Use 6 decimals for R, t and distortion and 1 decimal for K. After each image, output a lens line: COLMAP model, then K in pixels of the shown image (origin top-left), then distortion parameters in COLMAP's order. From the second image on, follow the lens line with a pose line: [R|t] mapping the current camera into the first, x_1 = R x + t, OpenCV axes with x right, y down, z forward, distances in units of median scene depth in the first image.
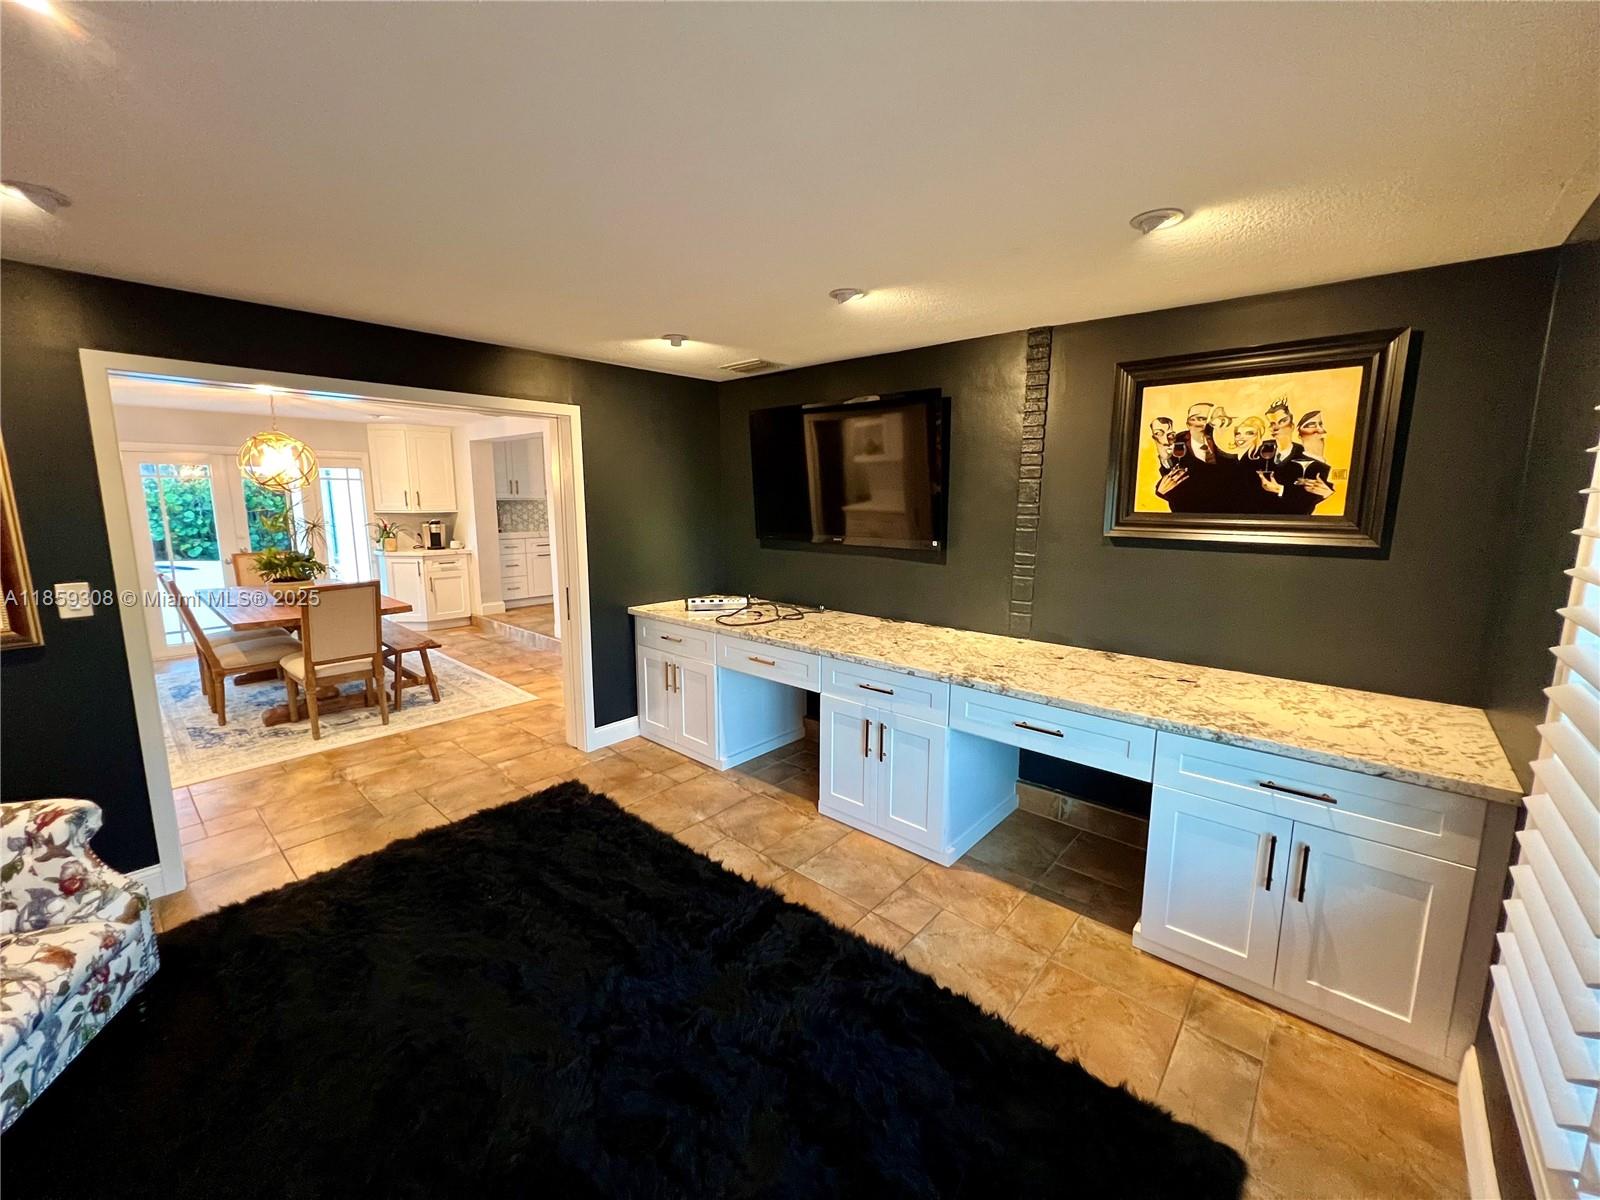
lens RADIAL K [[640.5, 0, 796.0], [0, 640.5, 593.9], [0, 0, 1]] dist [-0.002015, 0.000571]
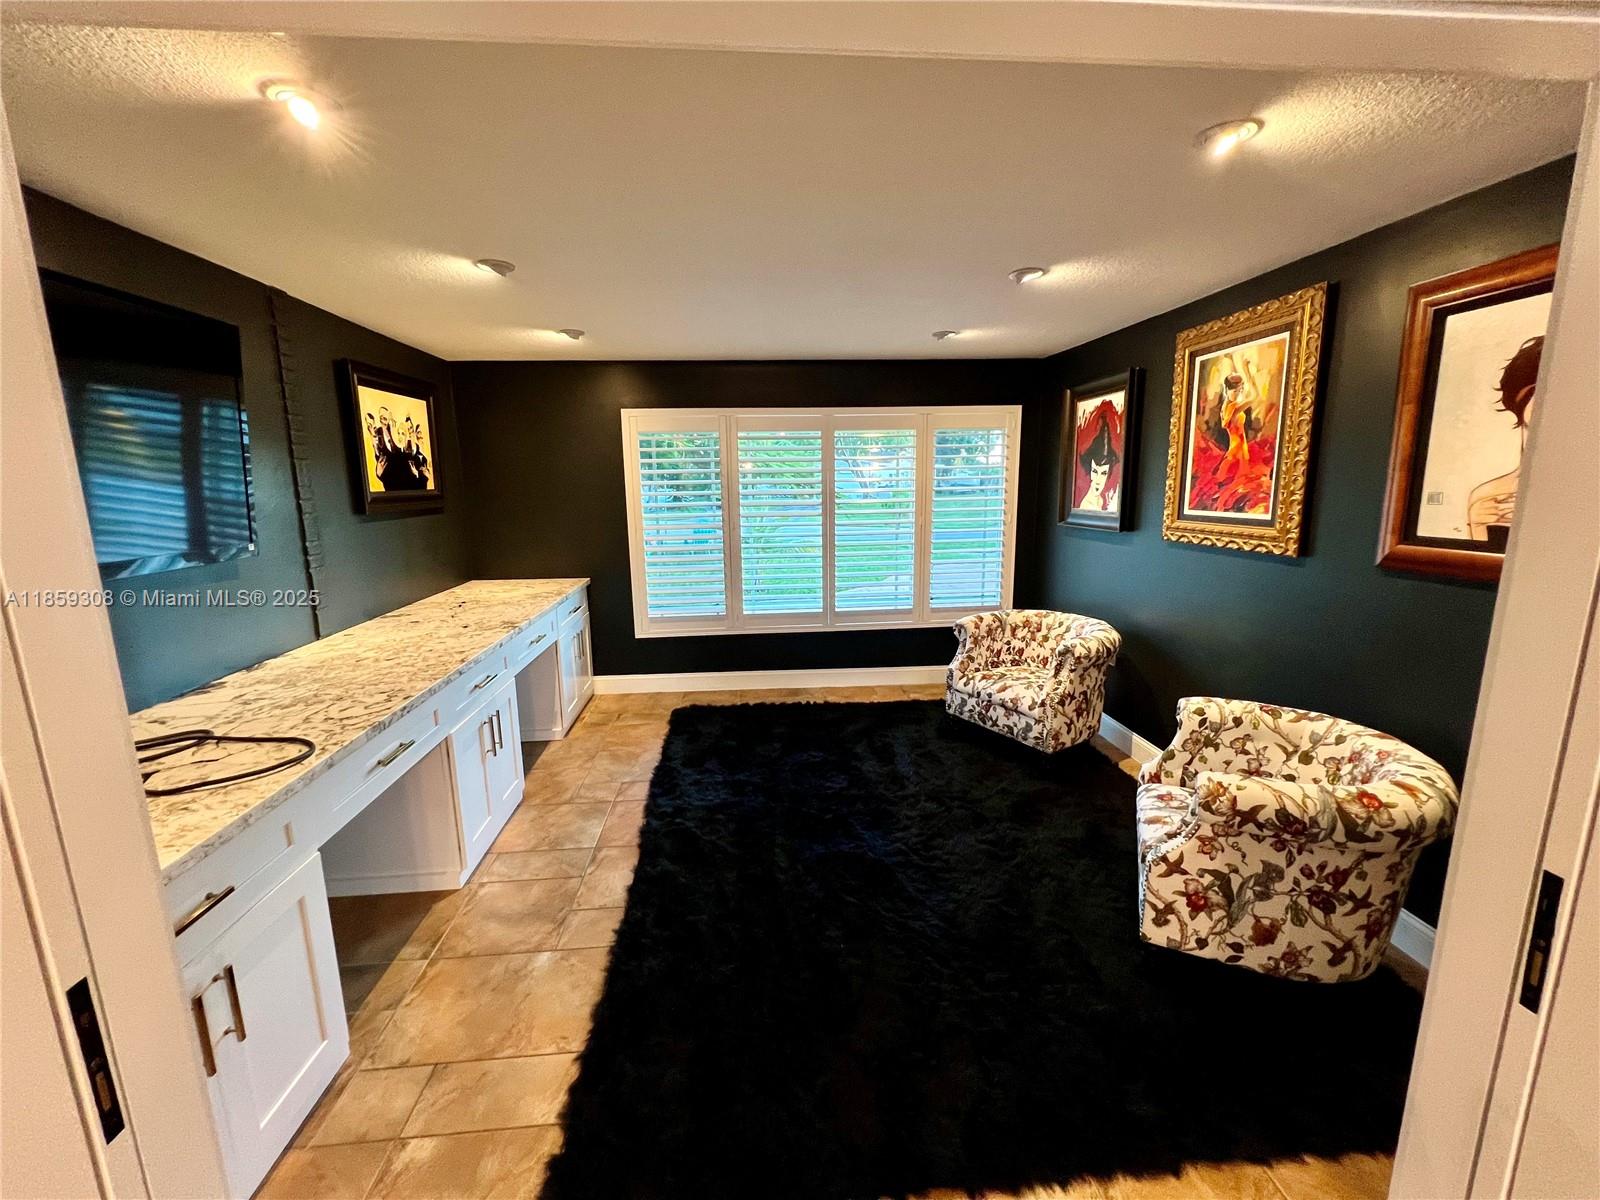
lens RADIAL K [[640.5, 0, 796.0], [0, 640.5, 593.9], [0, 0, 1]] dist [-0.002015, 0.000571]
pose [[-0.725870, -0.114801, 0.678183, -0.894440], [0.118890, 0.950193, 0.288096, -0.205912], [-0.677479, 0.289750, -0.676068, 1.390579]]
